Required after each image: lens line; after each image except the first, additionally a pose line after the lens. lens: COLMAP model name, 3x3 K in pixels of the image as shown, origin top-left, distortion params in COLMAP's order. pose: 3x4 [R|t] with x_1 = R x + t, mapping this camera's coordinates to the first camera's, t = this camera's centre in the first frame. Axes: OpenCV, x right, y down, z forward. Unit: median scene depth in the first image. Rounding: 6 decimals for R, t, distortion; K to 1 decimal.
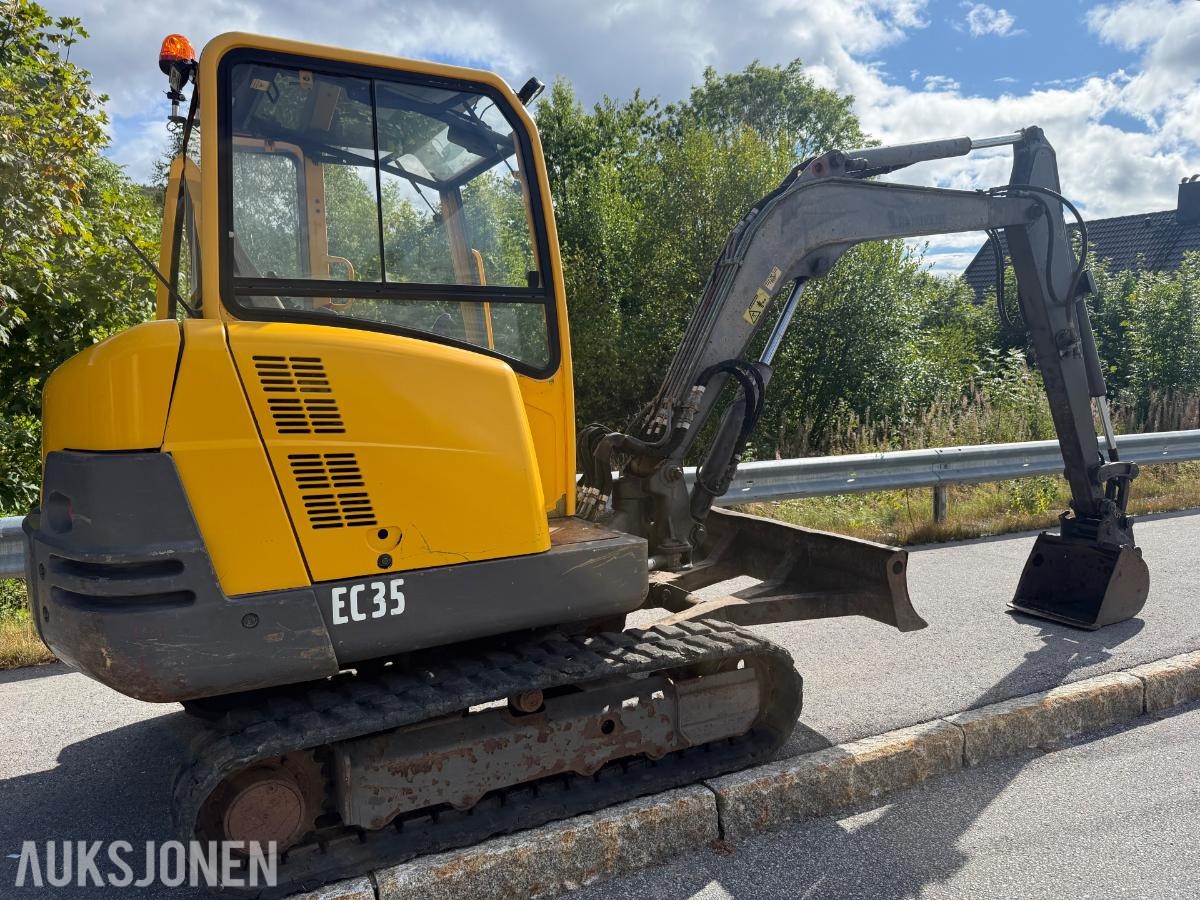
lens RADIAL K [[841.8, 0, 600.1], [0, 841.8, 456.5], [0, 0, 1]] dist [0.112844, -0.161268]
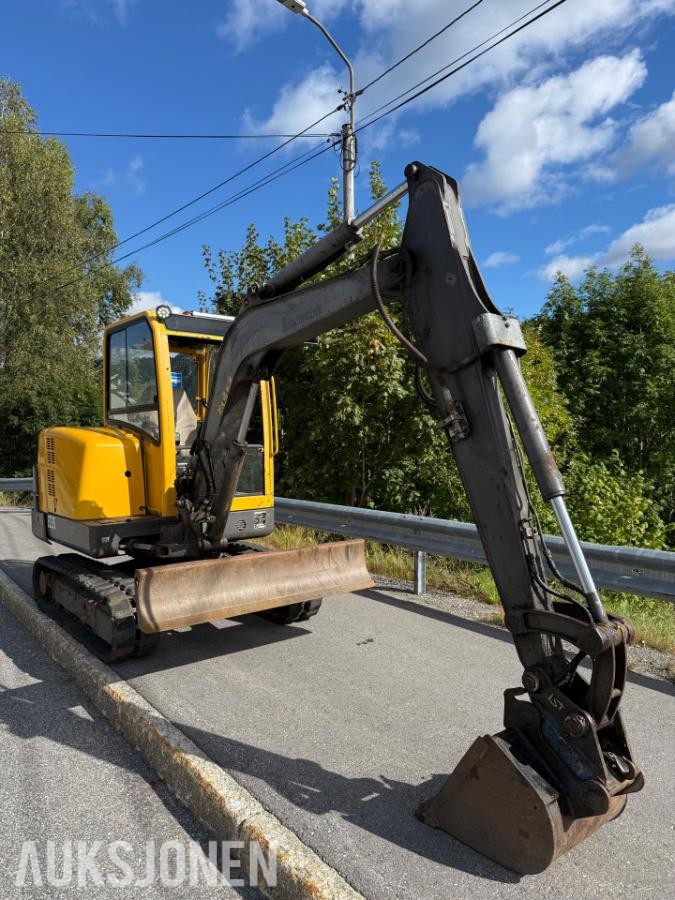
lens RADIAL K [[631.4, 0, 337.0], [0, 631.4, 447.6], [0, 0, 1]] dist [0.112844, -0.161268]
pose [[0.179835, 0.033479, -0.983127, 1.552908], [-0.090327, 0.995760, 0.017386, -0.158674], [0.979541, 0.085677, 0.182097, 1.159994]]
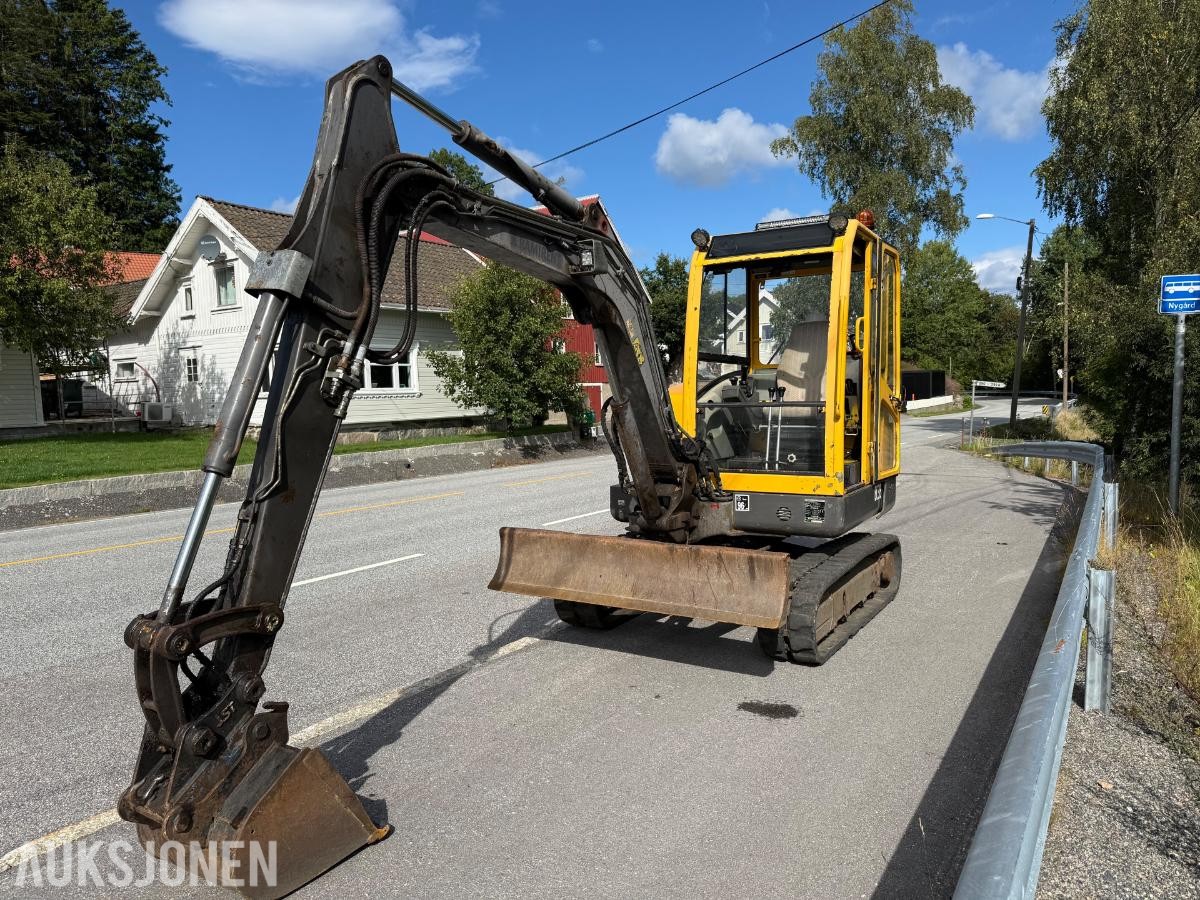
lens RADIAL K [[841.8, 0, 600.1], [0, 841.8, 456.5], [0, 0, 1]] dist [0.112844, -0.161268]
pose [[-0.853478, 0.066286, -0.516896, 0.996141], [-0.023786, 0.985889, 0.165703, -0.268916], [0.520585, 0.153719, -0.839858, 2.384271]]
